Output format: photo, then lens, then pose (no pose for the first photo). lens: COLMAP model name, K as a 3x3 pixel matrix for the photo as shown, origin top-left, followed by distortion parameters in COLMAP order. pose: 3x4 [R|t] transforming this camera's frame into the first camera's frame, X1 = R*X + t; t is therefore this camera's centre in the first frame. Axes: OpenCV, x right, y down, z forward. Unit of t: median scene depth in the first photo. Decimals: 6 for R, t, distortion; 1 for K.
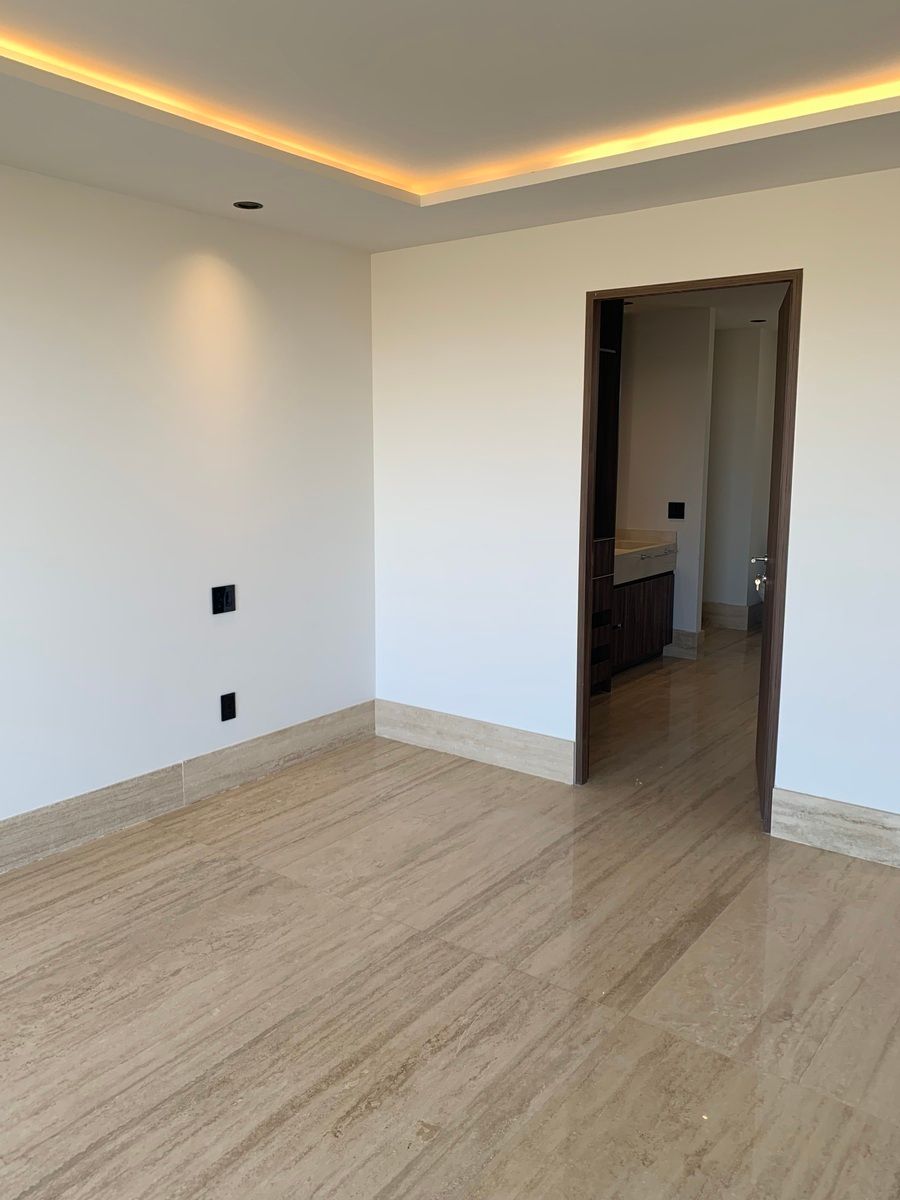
lens RADIAL K [[915.2, 0, 451.0], [0, 915.2, 598.4], [0, 0, 1]] dist [-0.004155, -0.010926]
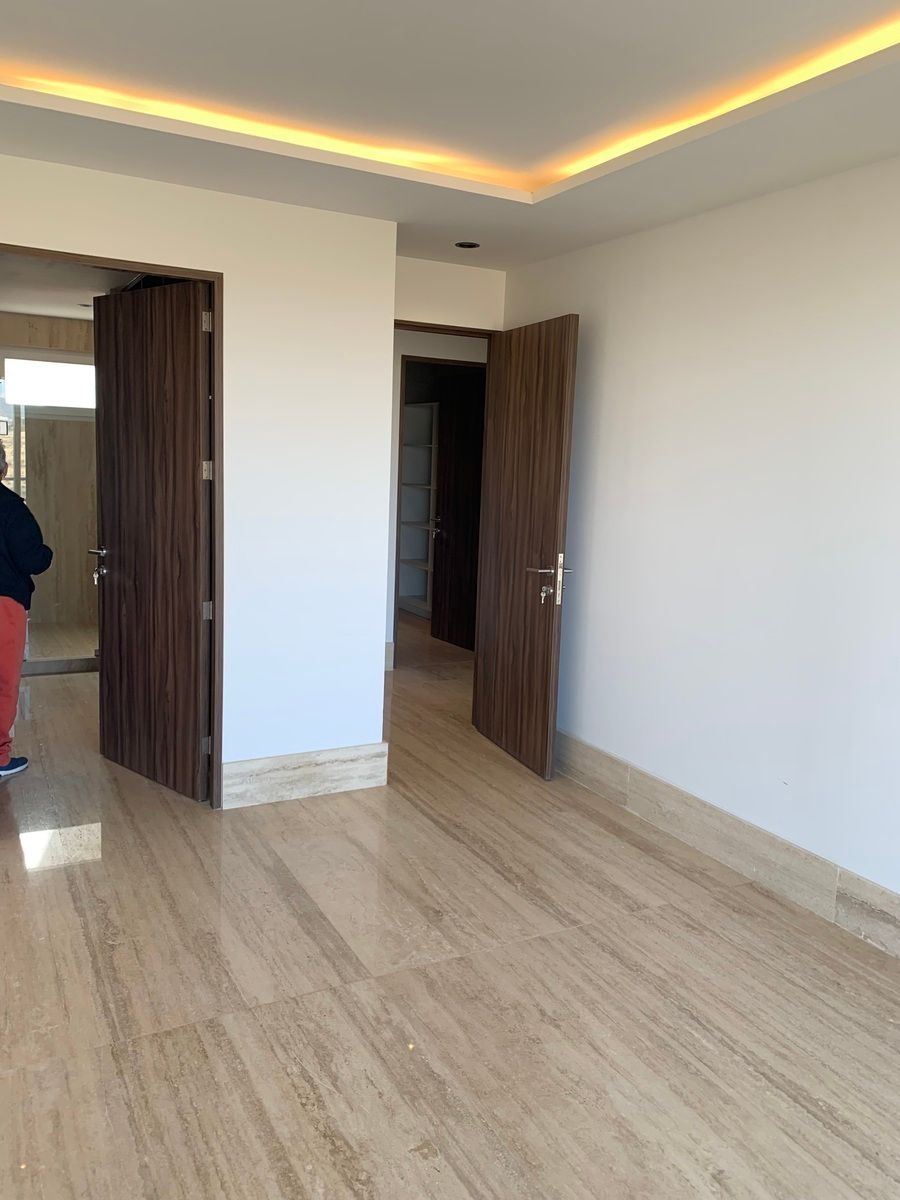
lens RADIAL K [[915.2, 0, 450.2], [0, 915.2, 598.2], [0, 0, 1]] dist [-0.004155, -0.010926]
pose [[0.409636, -0.122709, 0.903958, -0.561576], [0.108581, 0.990426, 0.085242, -0.052072], [-0.905764, 0.063235, 0.419038, 0.367193]]
